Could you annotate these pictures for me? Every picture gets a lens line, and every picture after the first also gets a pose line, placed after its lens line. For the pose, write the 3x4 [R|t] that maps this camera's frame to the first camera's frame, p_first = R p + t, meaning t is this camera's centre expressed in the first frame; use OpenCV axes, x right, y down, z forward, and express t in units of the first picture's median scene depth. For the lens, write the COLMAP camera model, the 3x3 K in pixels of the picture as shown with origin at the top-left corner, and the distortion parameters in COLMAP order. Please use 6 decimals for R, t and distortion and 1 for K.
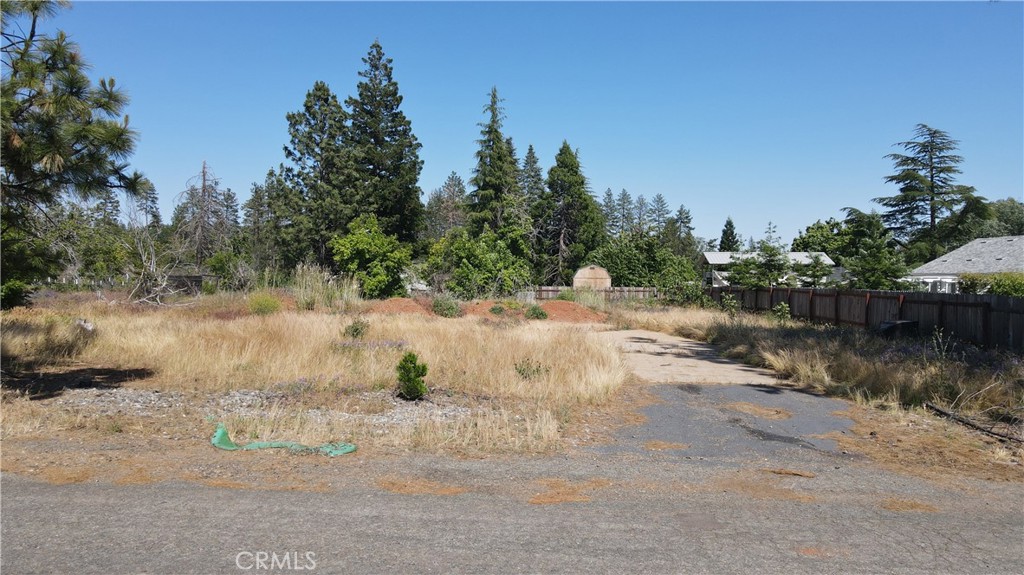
lens RADIAL K [[754.4, 0, 509.7], [0, 754.4, 285.3], [0, 0, 1]] dist [0.000124, 0.037507]
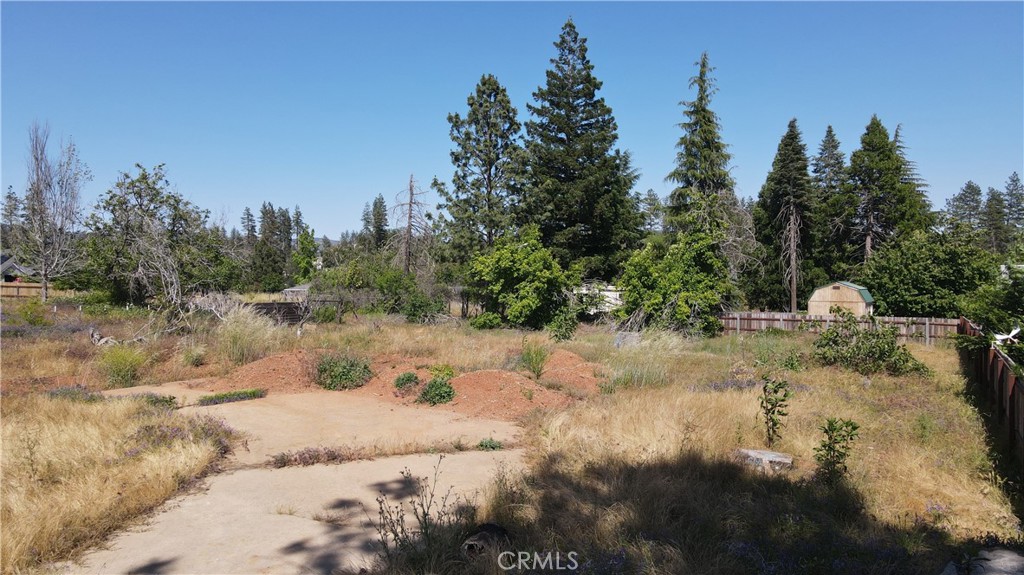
lens RADIAL K [[754.4, 0, 509.7], [0, 754.4, 285.3], [0, 0, 1]] dist [0.000124, 0.037507]
pose [[0.887162, -0.000002, -0.461458, 0.162804], [-0.002538, 0.999985, -0.004883, -0.020404], [0.461451, 0.005503, 0.887149, 0.224242]]
